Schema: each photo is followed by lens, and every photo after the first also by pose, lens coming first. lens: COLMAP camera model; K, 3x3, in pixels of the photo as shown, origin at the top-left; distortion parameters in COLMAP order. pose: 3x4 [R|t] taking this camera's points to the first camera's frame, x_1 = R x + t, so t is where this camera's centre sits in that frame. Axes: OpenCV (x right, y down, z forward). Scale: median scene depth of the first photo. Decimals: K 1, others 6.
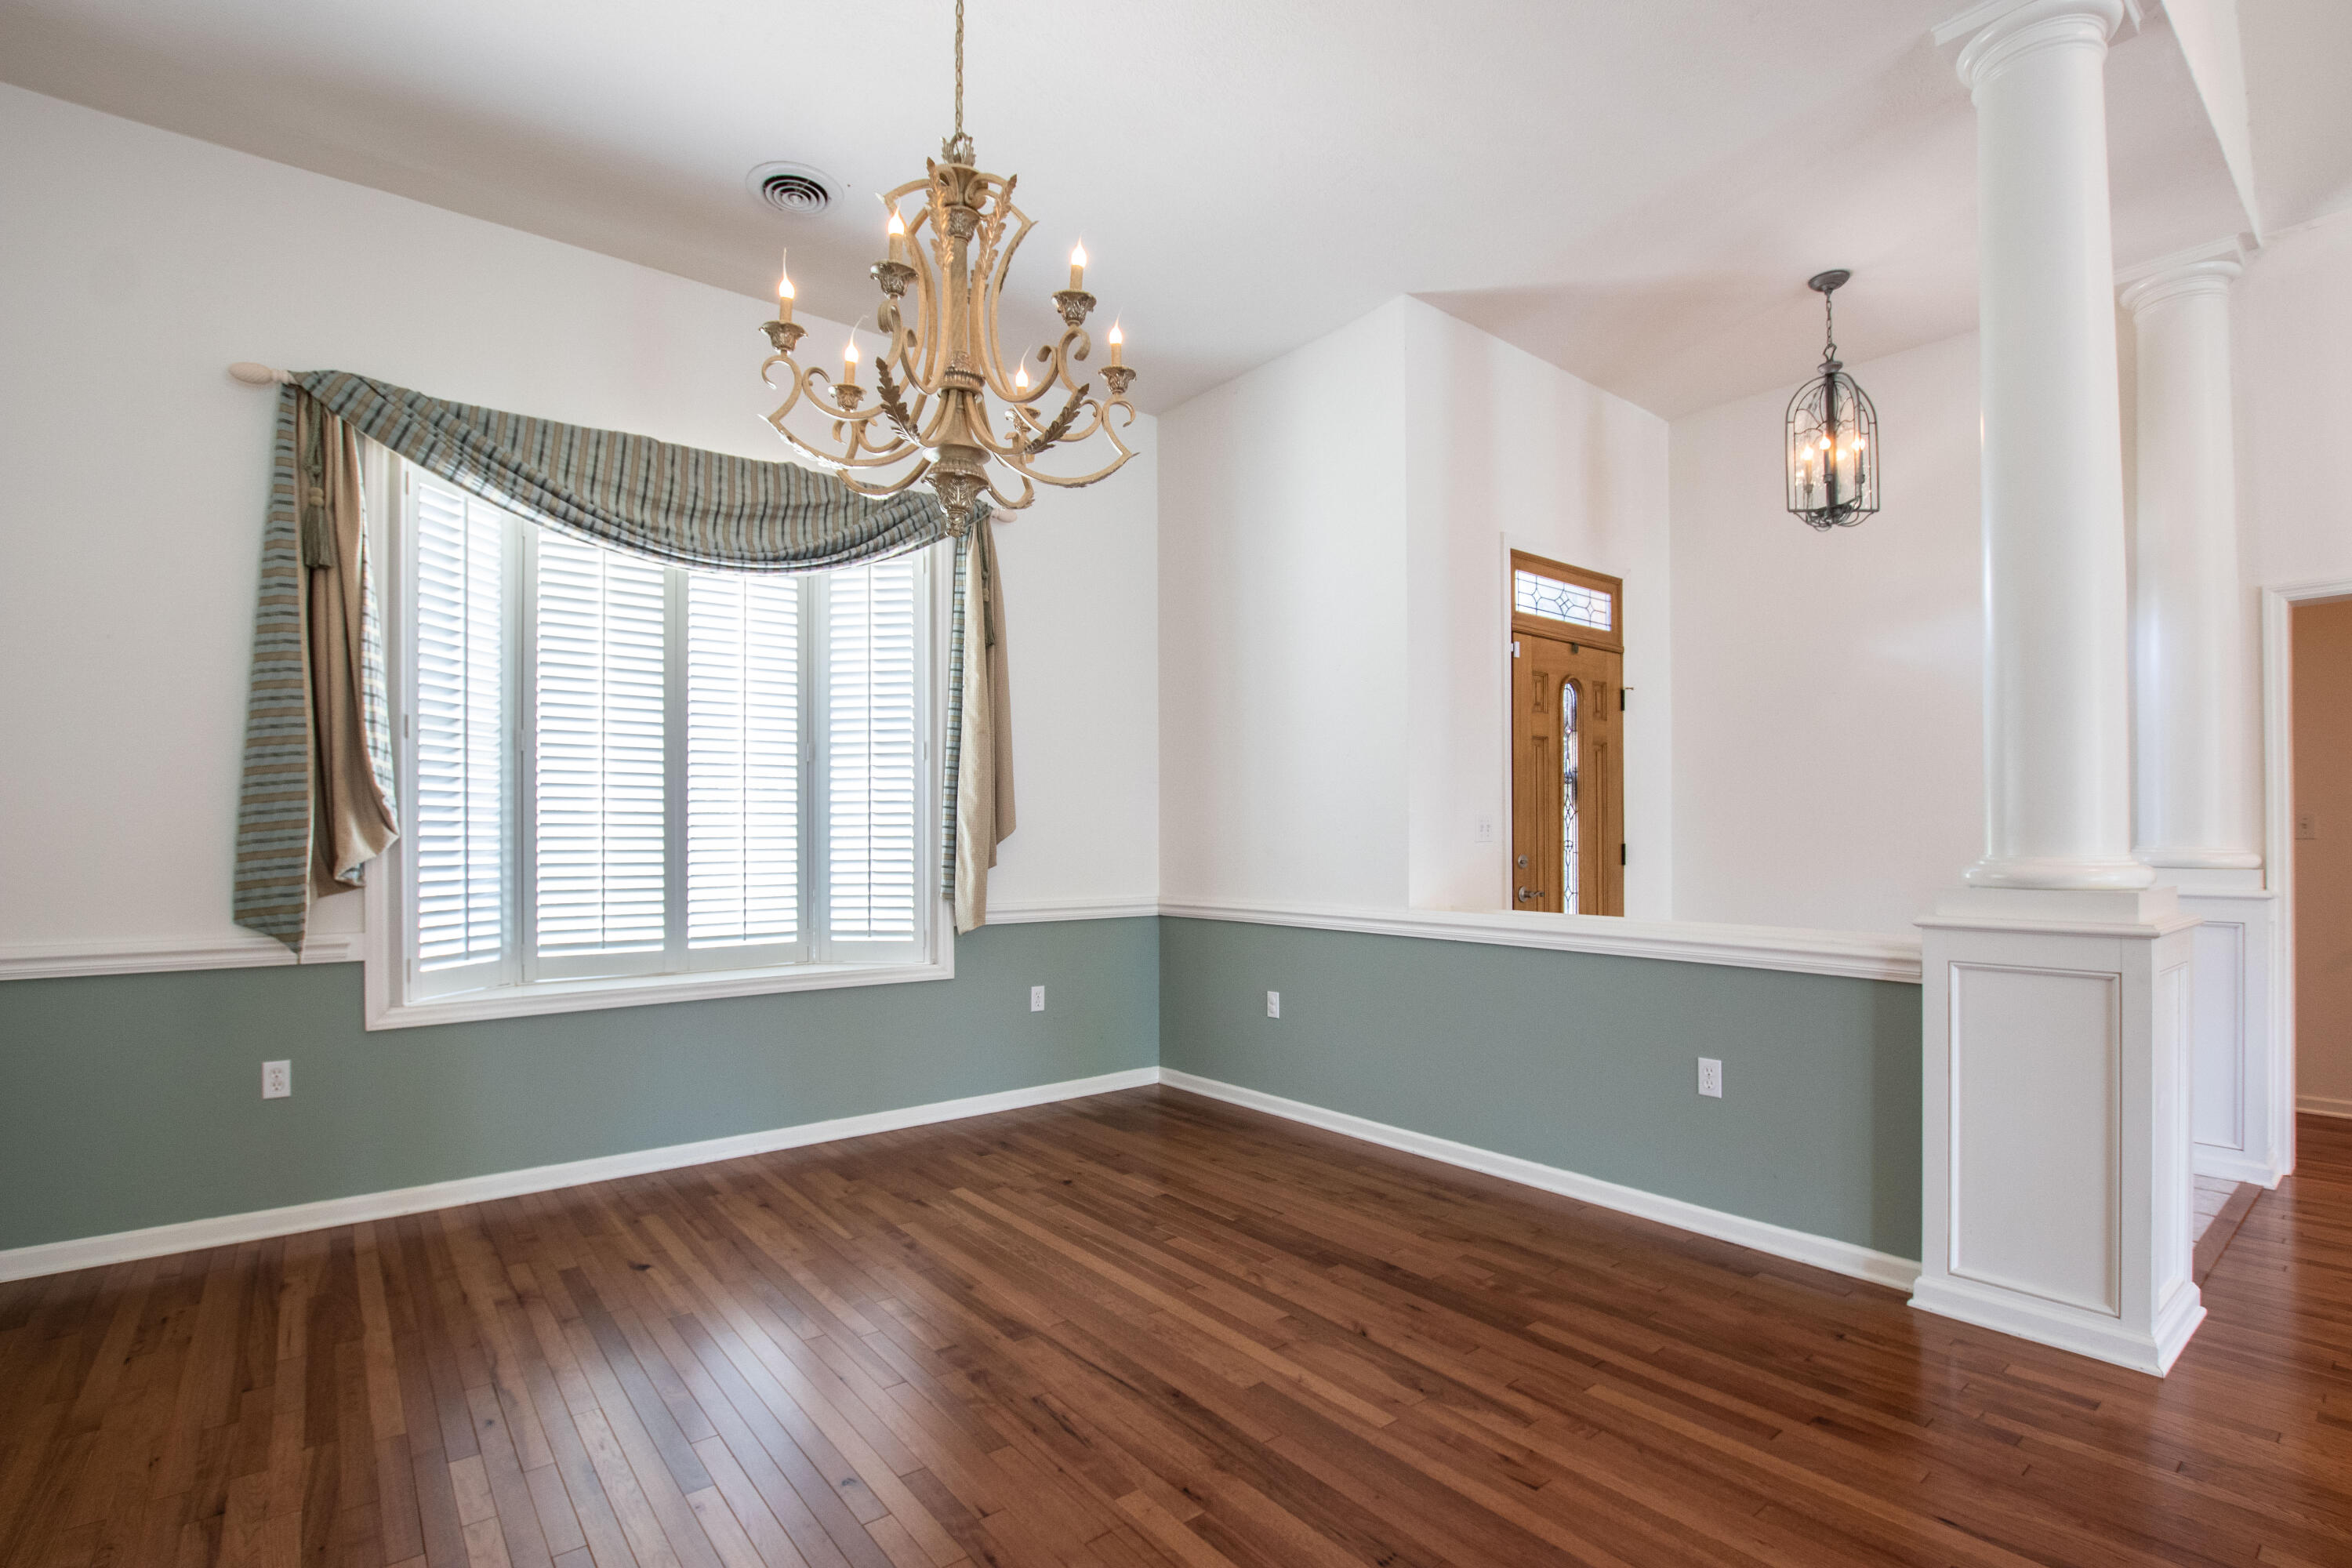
lens RADIAL K [[1082.0, 0, 1150.2], [0, 1082.0, 825.3], [0, 0, 1]] dist [-0.029732, -0.000180]
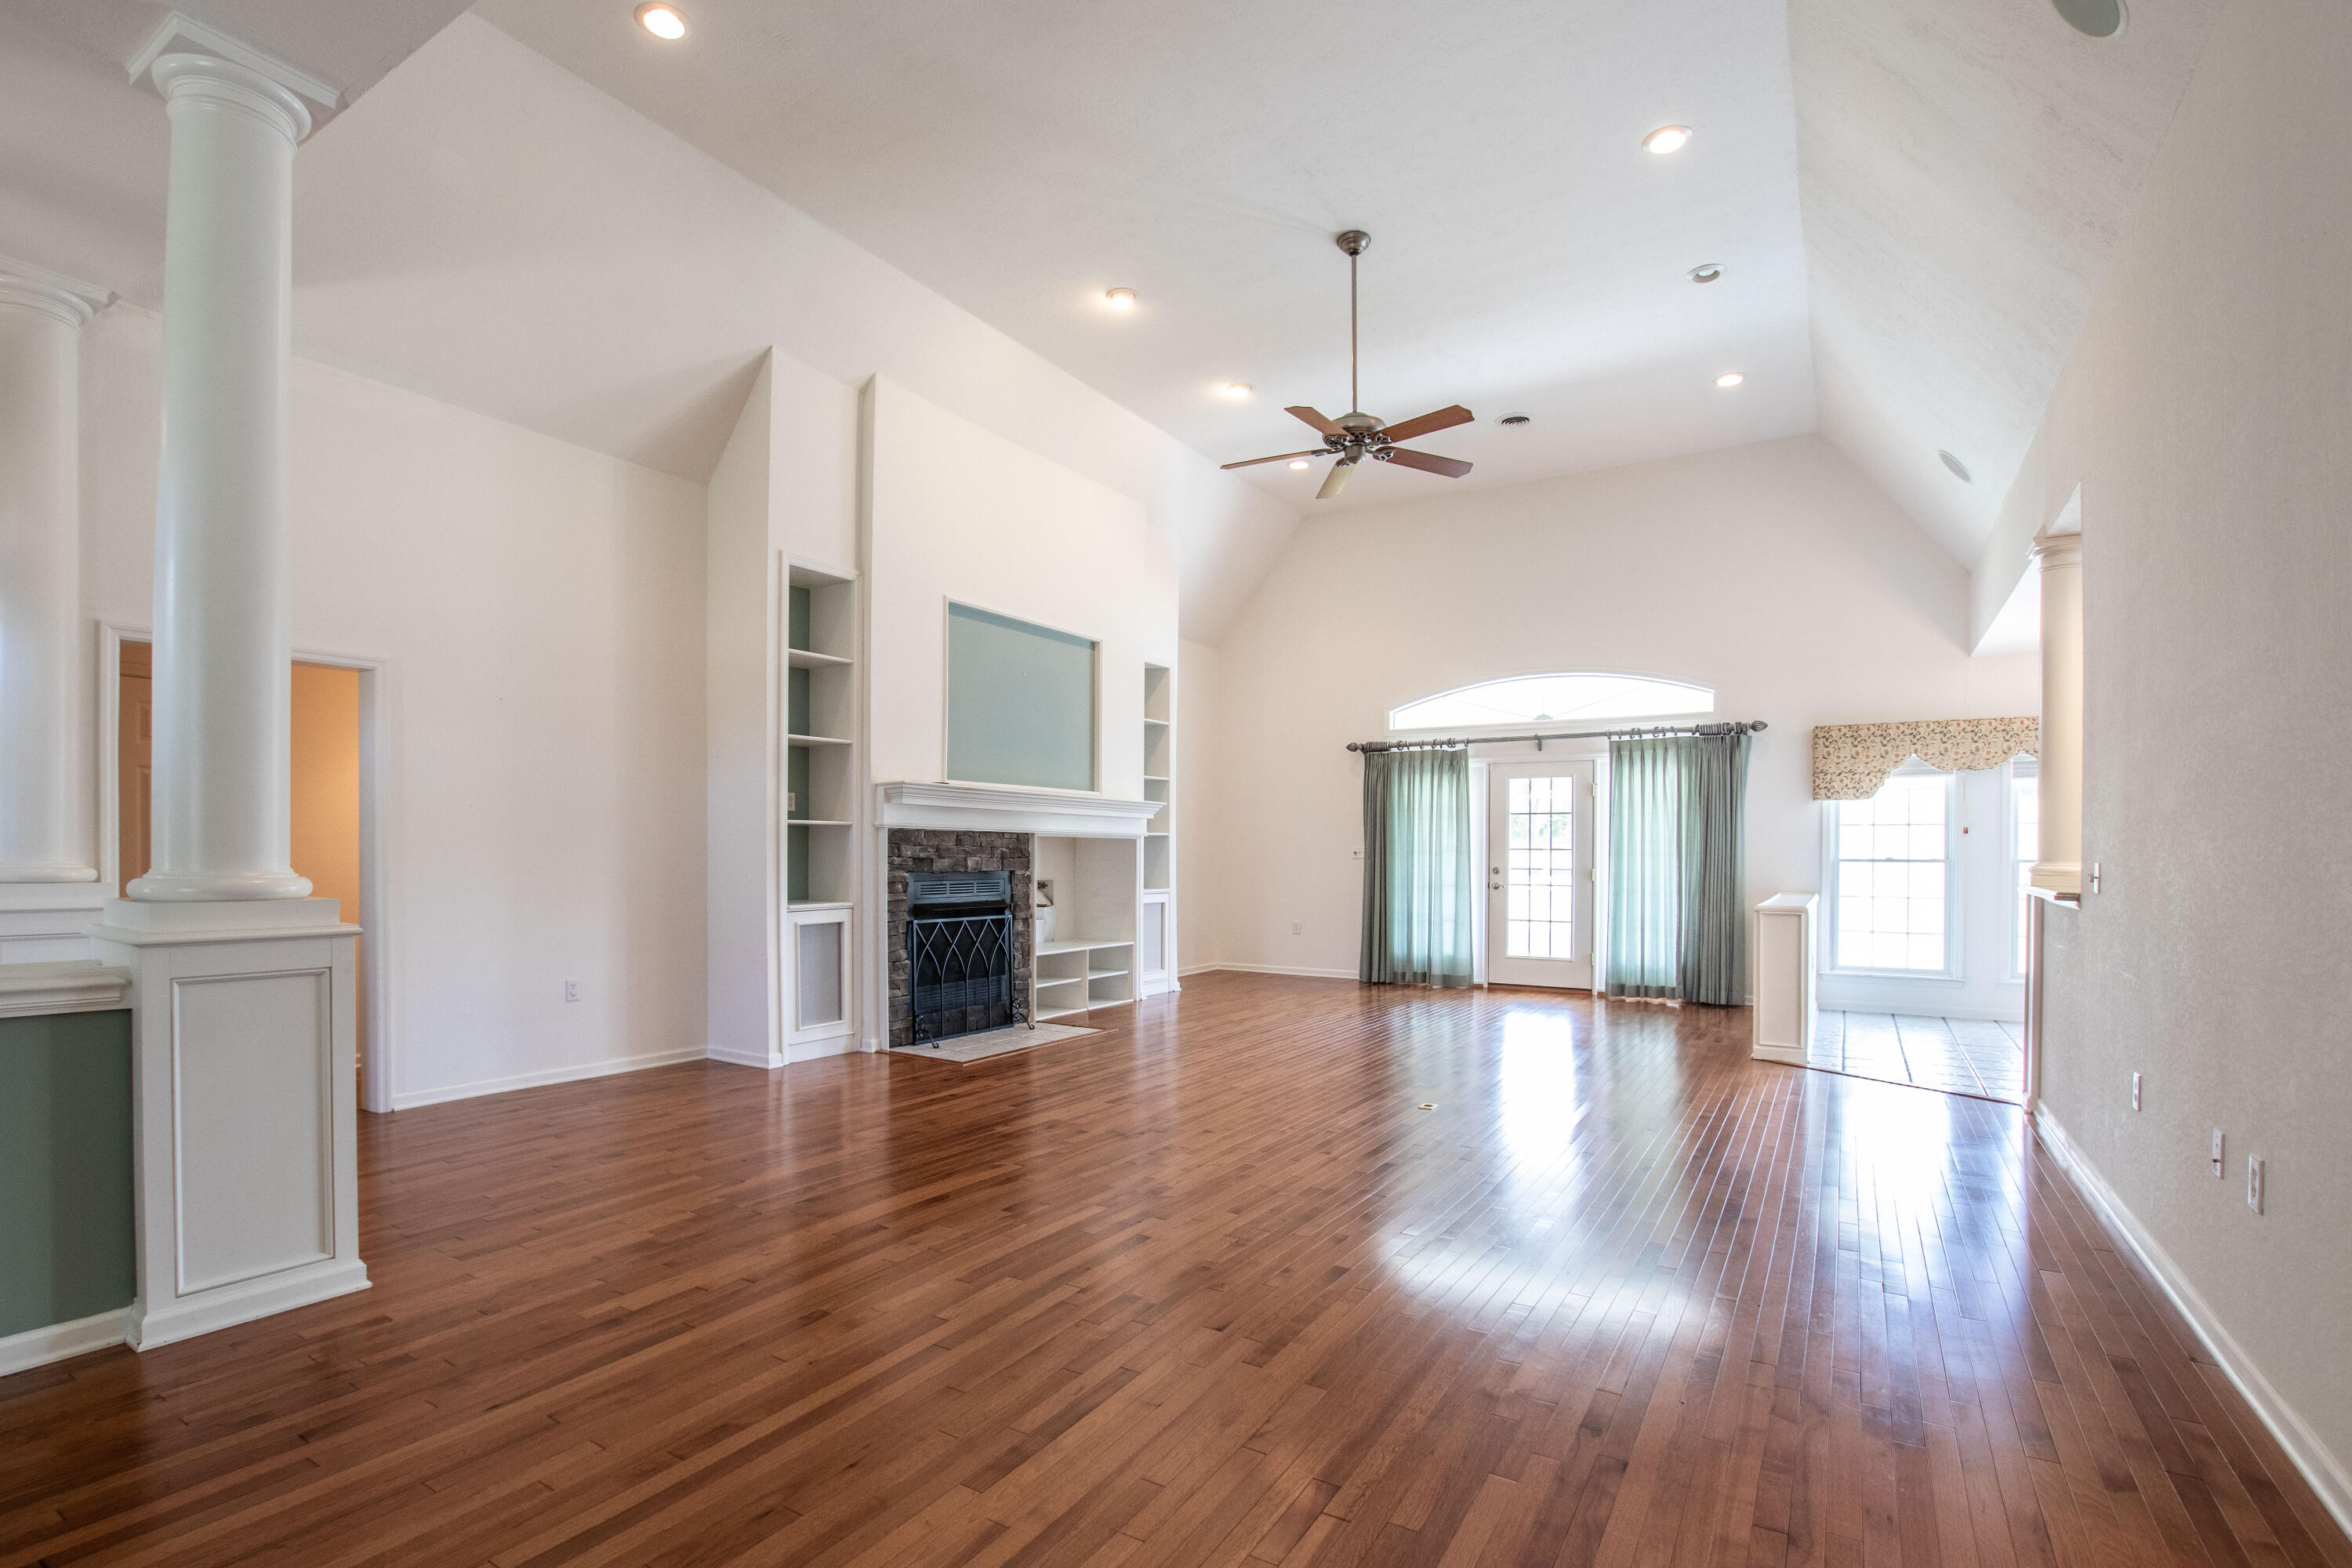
lens RADIAL K [[1093.0, 0, 1167.1], [0, 1093.0, 820.7], [0, 0, 1]] dist [-0.028528, -0.000023]
pose [[-0.345566, 0.026740, 0.938013, -0.348332], [-0.012584, 0.999372, -0.033126, 0.002071], [-0.938310, -0.023251, -0.345013, 0.342668]]
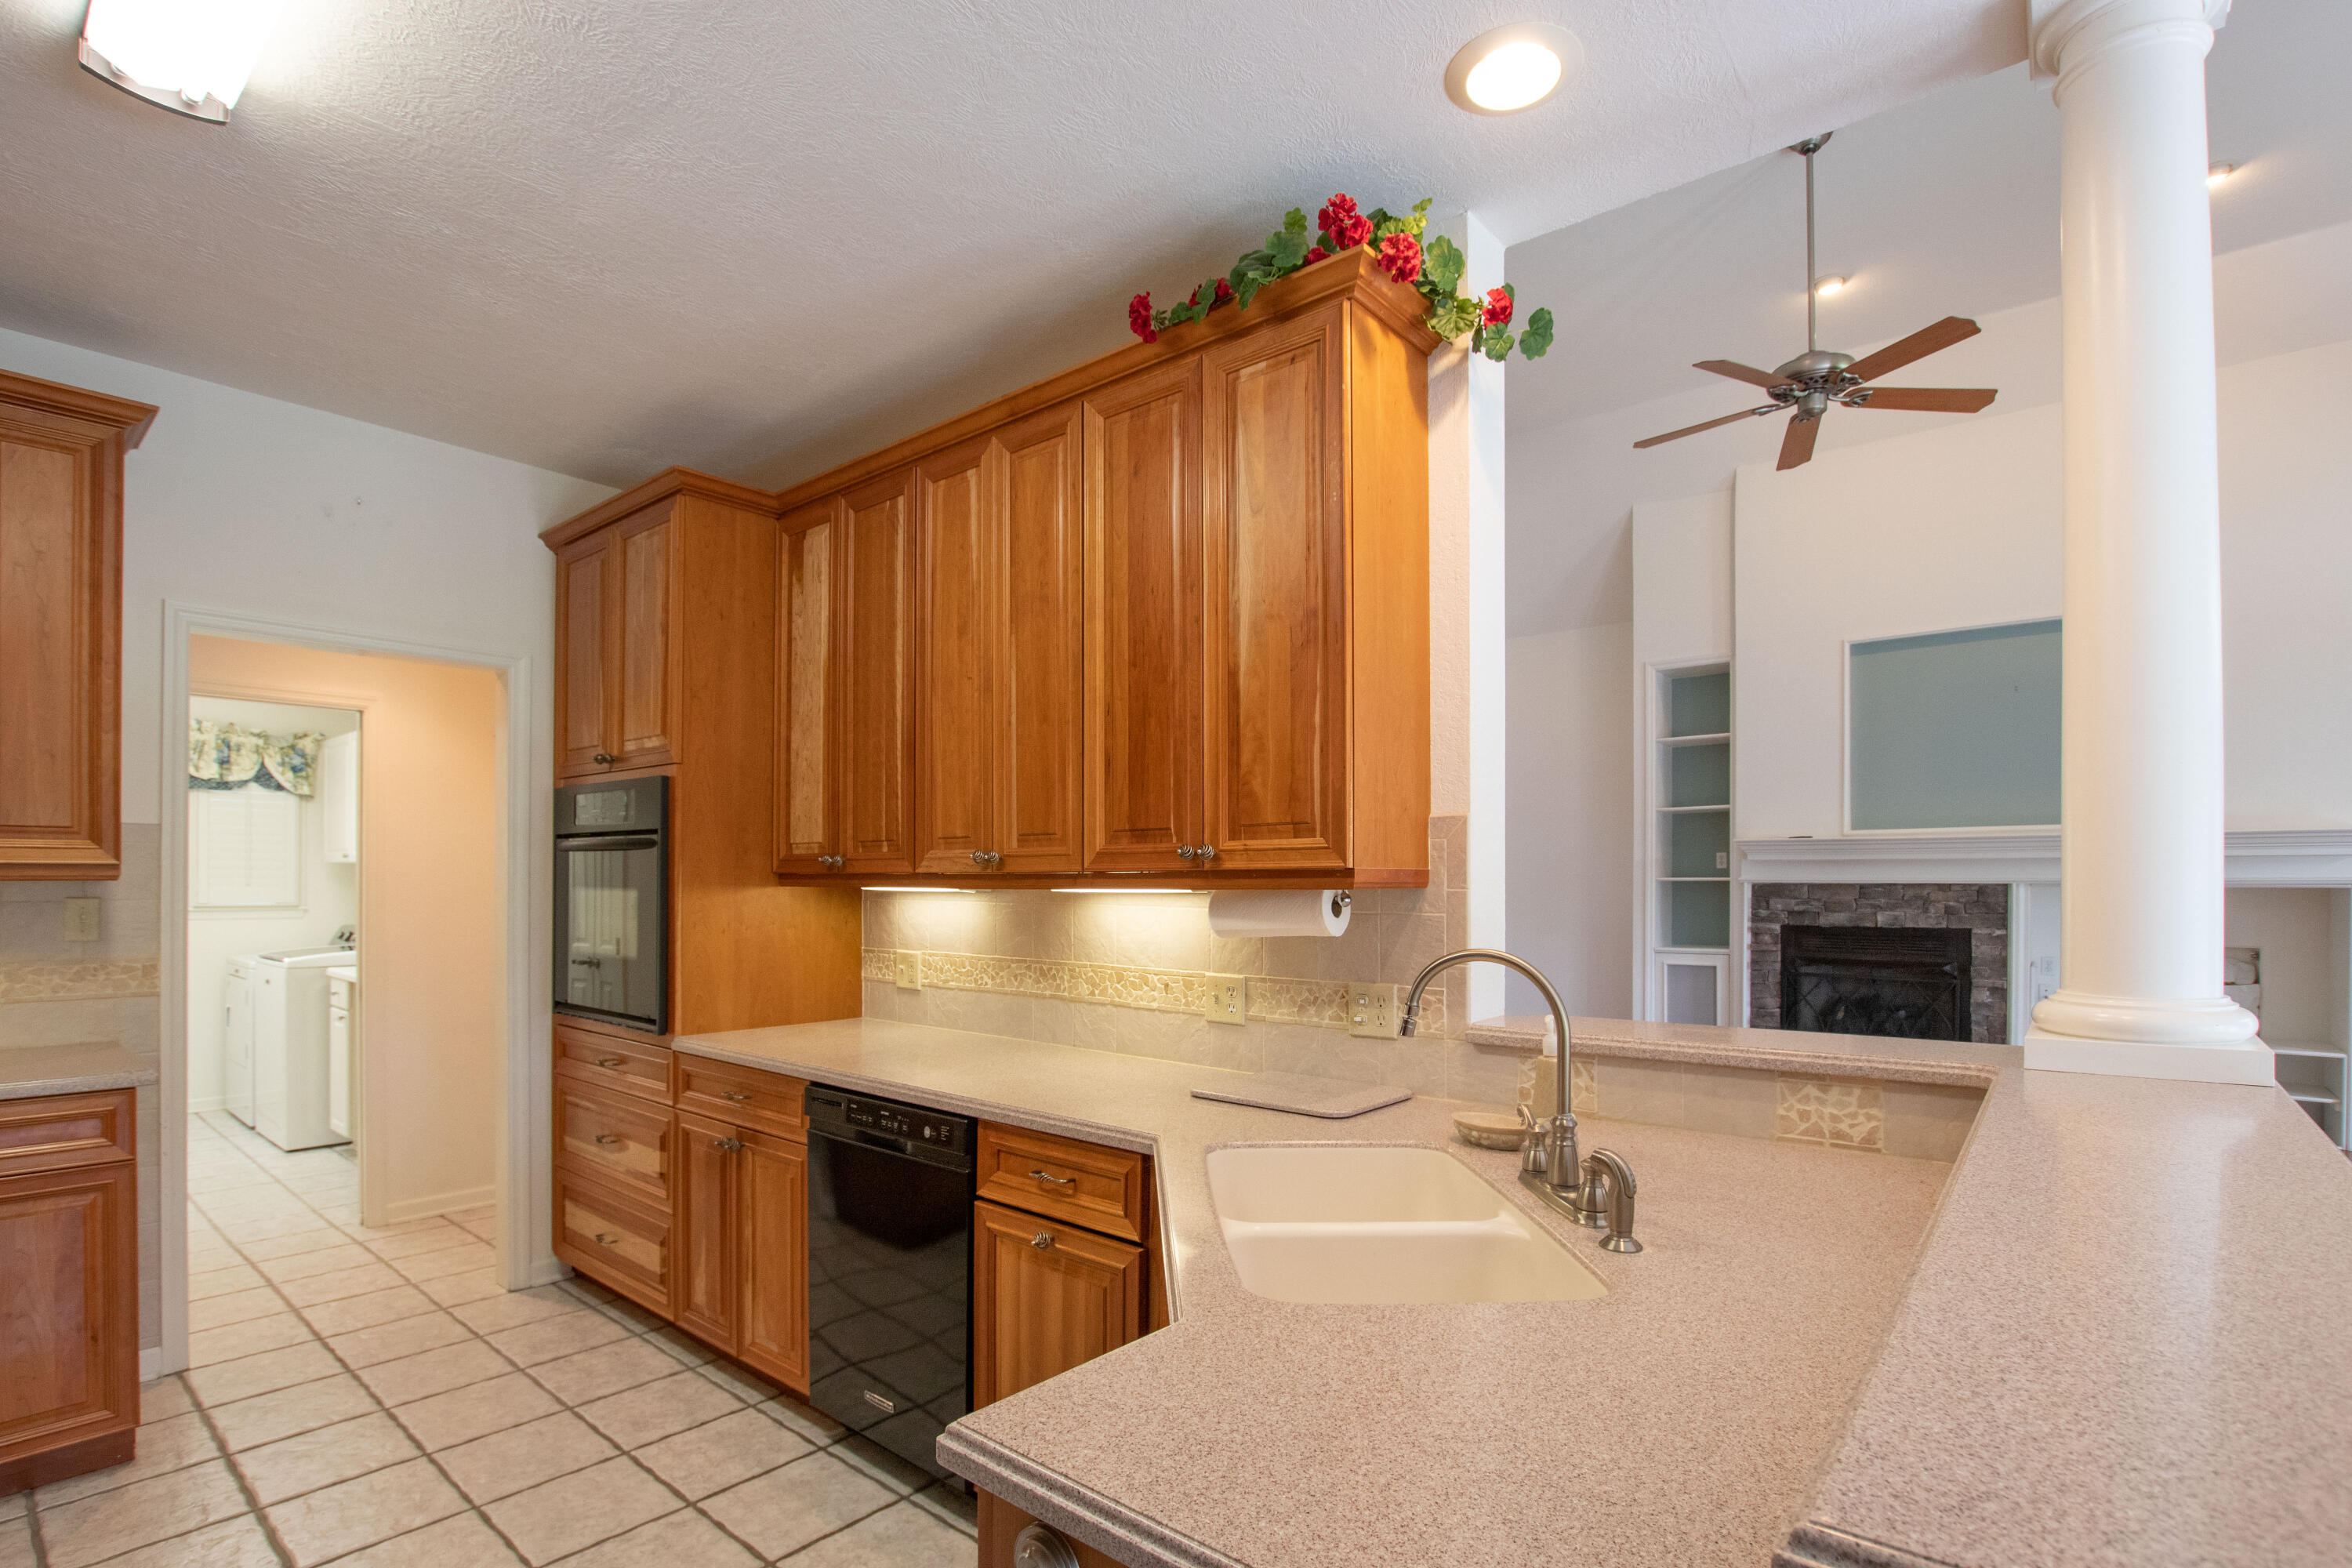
lens RADIAL K [[1100.6, 0, 1163.0], [0, 1100.6, 880.5], [0, 0, 1]] dist [-0.031322, -0.000375]
pose [[0.978868, 0.002542, 0.204476, 0.087267], [-0.003768, 0.999977, 0.005603, -0.052834], [-0.204457, -0.006255, 0.978856, -1.586249]]
